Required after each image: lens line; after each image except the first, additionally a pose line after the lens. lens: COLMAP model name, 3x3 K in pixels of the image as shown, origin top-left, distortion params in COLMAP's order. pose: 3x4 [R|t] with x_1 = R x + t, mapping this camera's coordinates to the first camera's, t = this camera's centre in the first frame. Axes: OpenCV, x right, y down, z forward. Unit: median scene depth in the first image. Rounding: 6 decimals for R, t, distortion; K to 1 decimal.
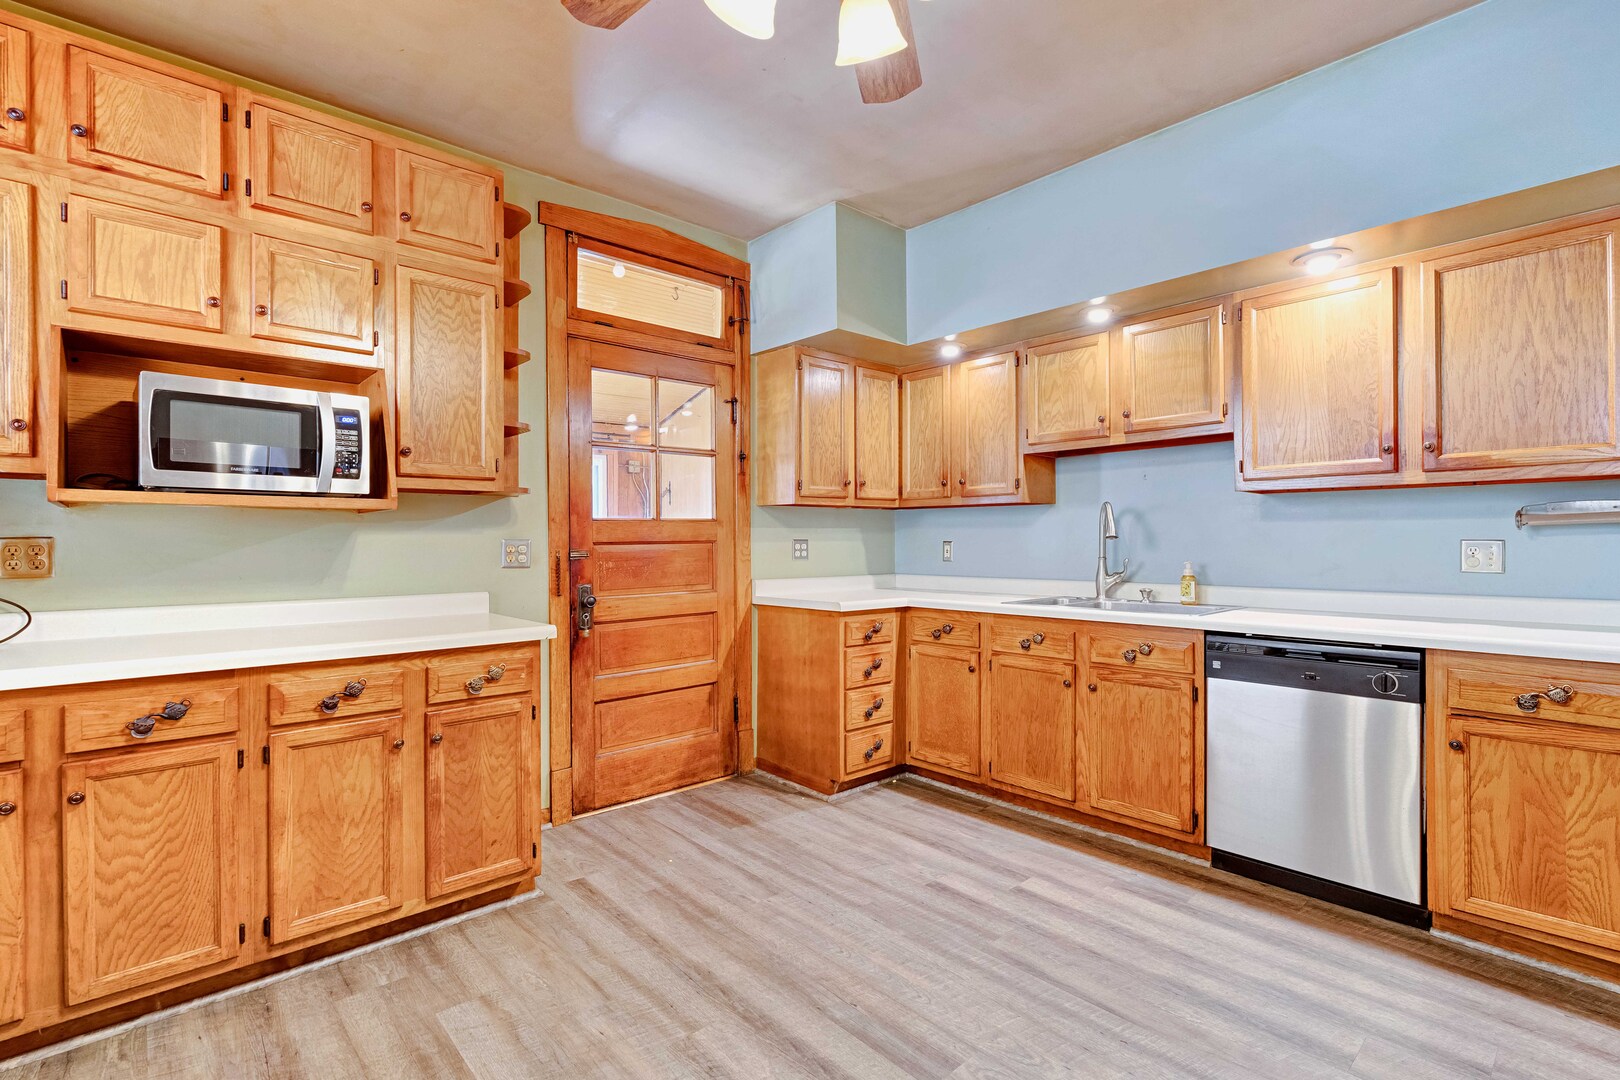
lens RADIAL K [[746.7, 0, 809.6], [0, 746.7, 545.3], [0, 0, 1]] dist [-0.002102, -0.000095]
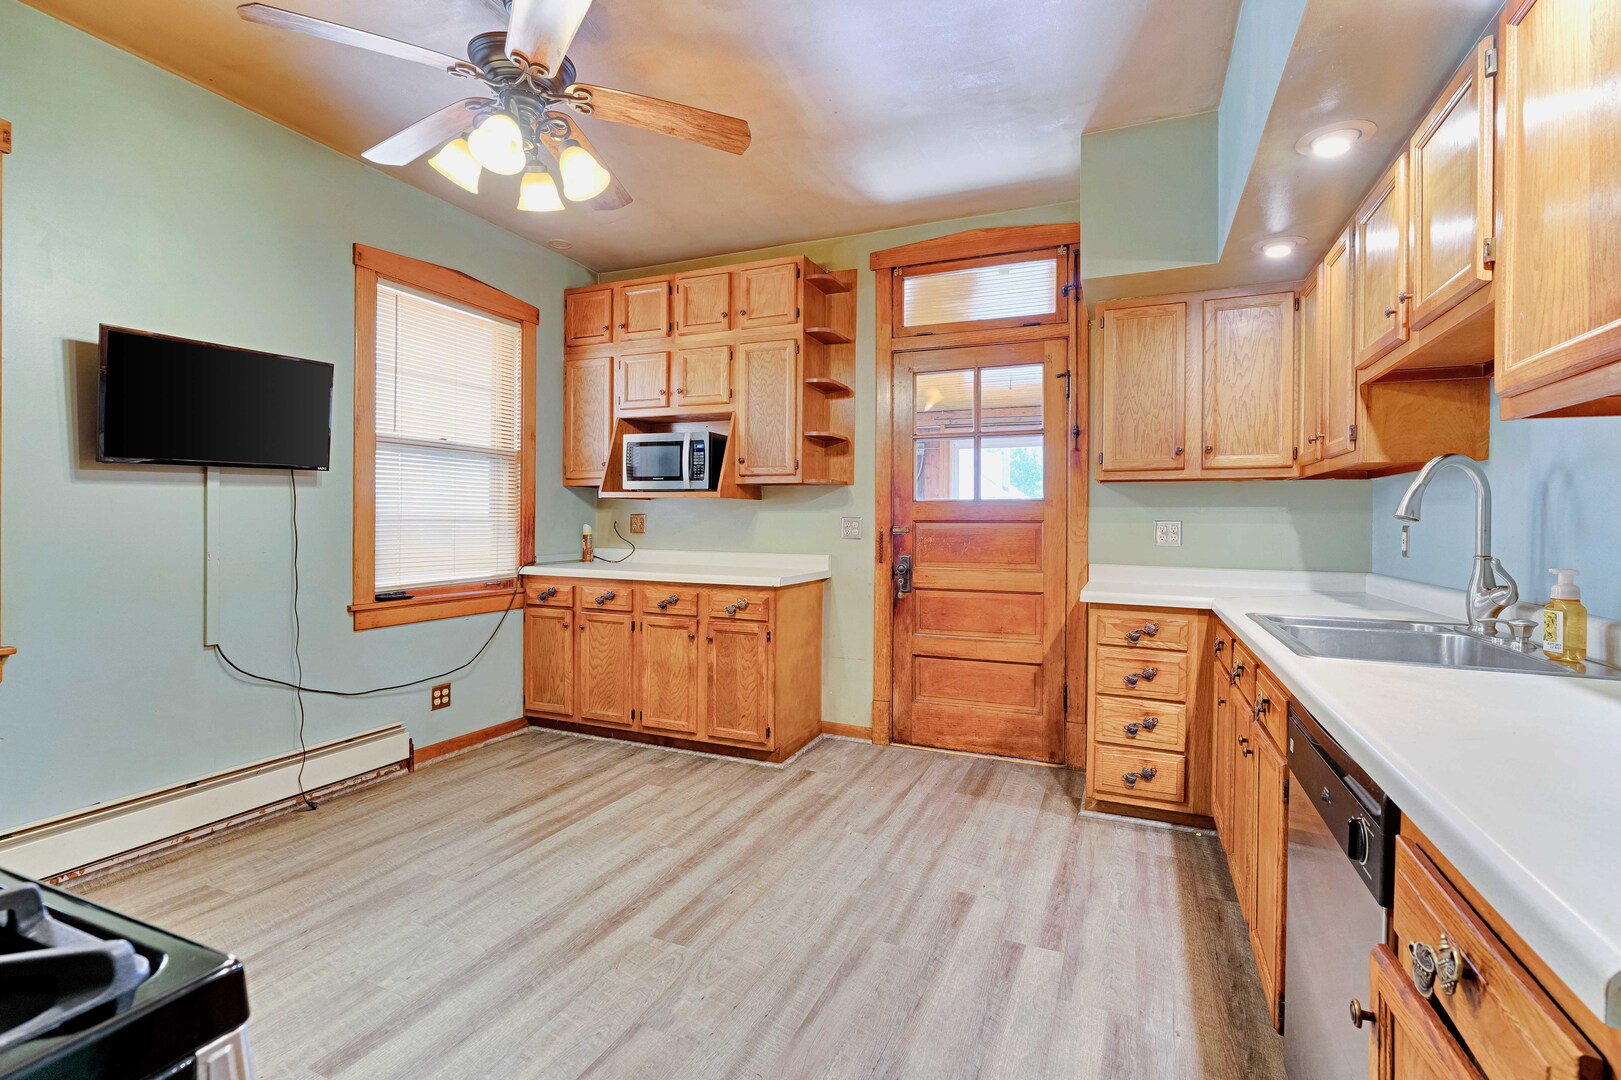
lens RADIAL K [[750.7, 0, 818.8], [0, 750.7, 532.9], [0, 0, 1]] dist [0.000787, 0.000290]
pose [[0.416932, 0.021842, -0.908675, 0.753986], [-0.017861, 0.999715, 0.015835, -0.000291], [0.908762, 0.009628, 0.417203, 0.370382]]
